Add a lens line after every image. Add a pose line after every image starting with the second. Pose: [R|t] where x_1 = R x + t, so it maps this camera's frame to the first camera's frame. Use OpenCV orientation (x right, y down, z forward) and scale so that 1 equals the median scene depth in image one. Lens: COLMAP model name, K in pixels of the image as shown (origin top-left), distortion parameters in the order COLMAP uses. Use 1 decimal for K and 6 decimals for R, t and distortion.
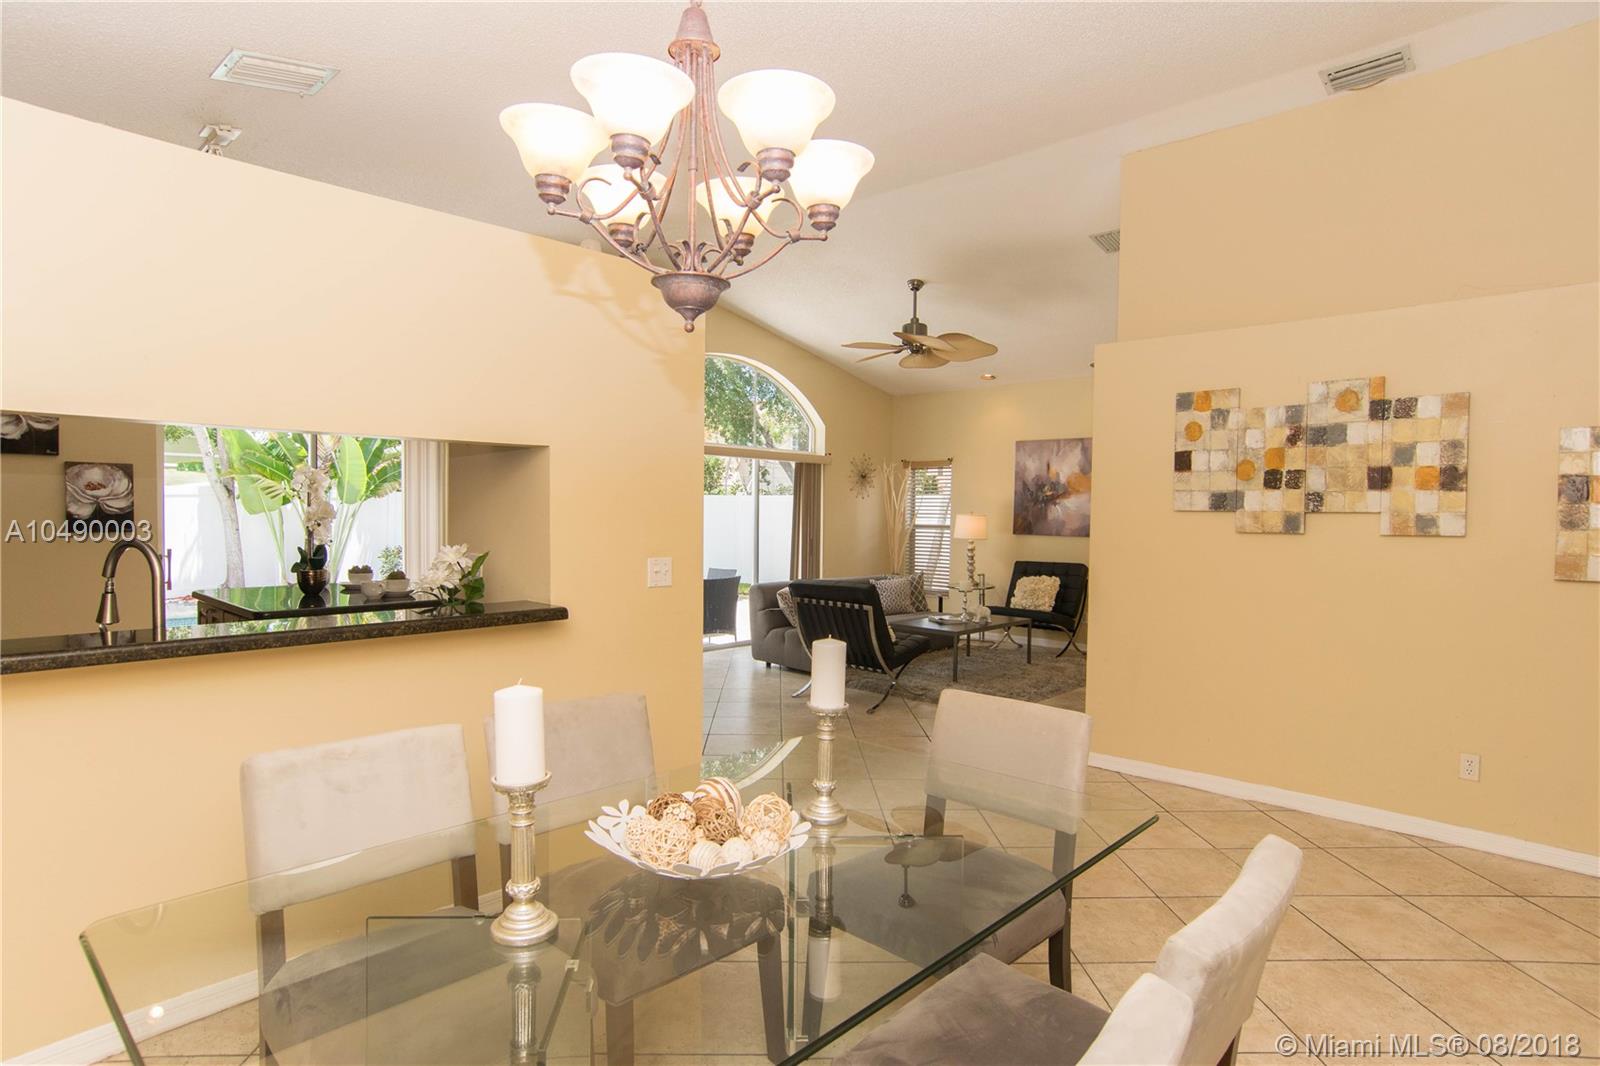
lens RADIAL K [[882.8, 0, 802.7], [0, 882.8, 541.9], [0, 0, 1]] dist [-0.001667, 0.000956]
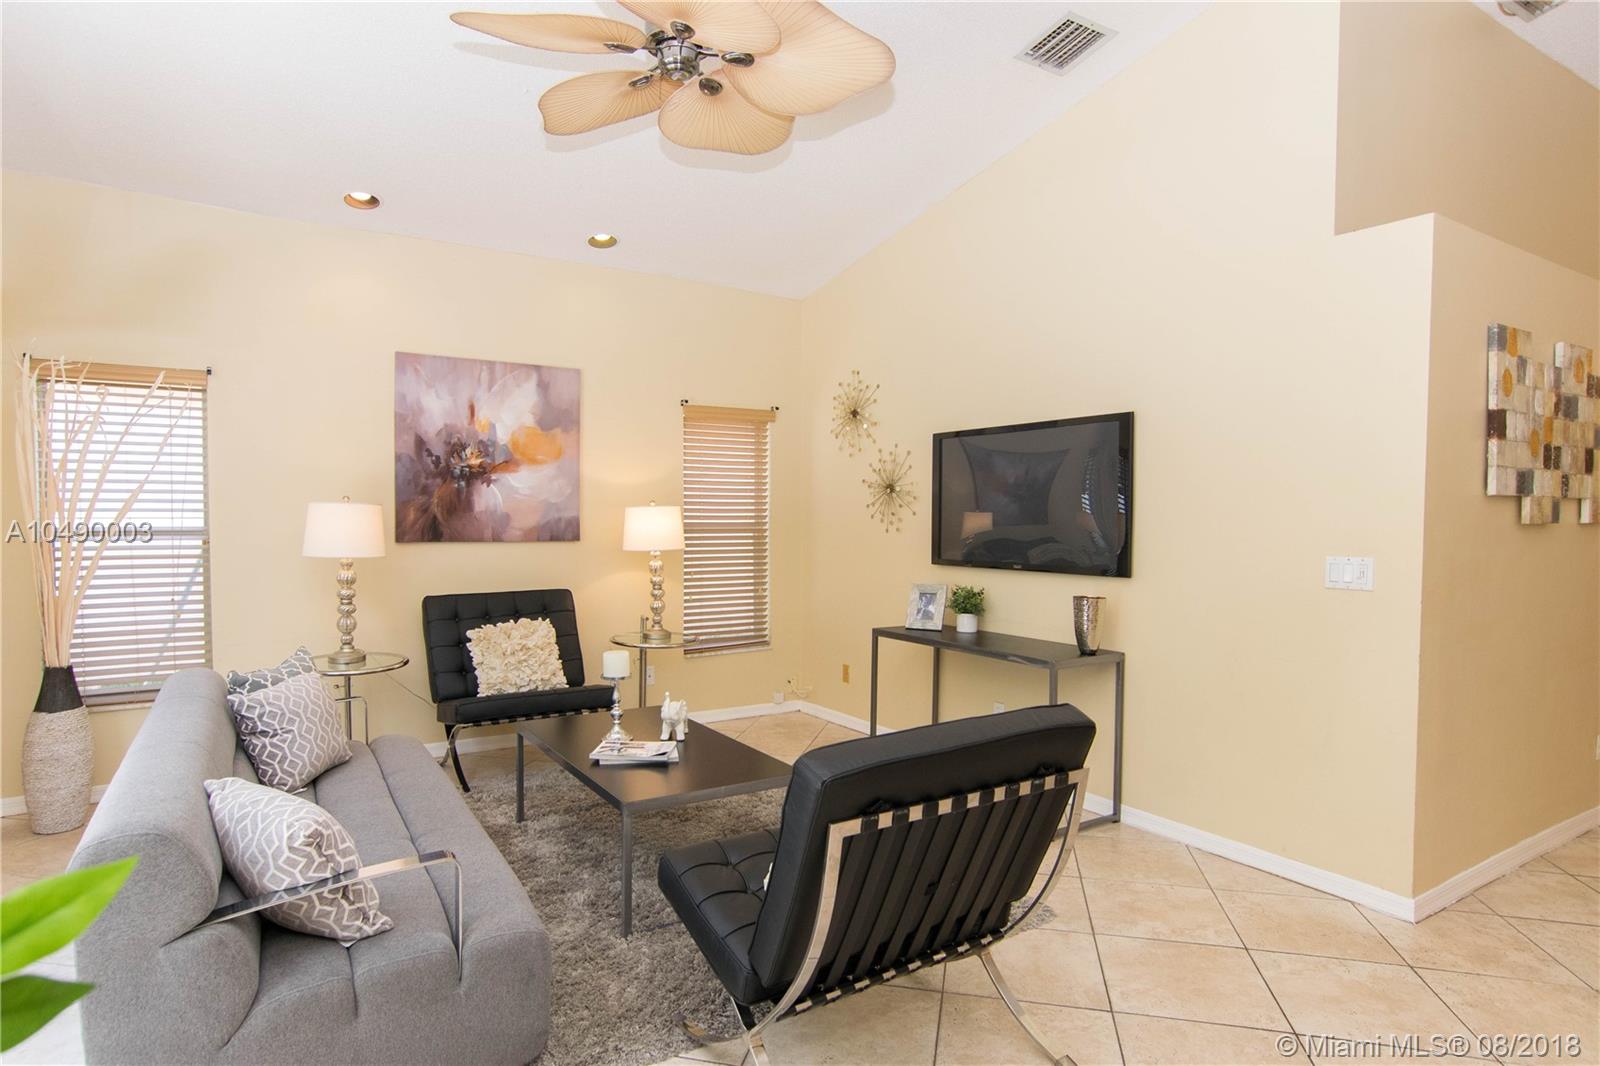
lens RADIAL K [[882.8, 0, 802.7], [0, 882.8, 541.9], [0, 0, 1]] dist [-0.001667, 0.000956]
pose [[0.240091, -0.046268, 0.969647, -0.187189], [0.031327, 0.998713, 0.039898, -0.022200], [-0.970245, 0.020797, 0.241231, 0.687285]]
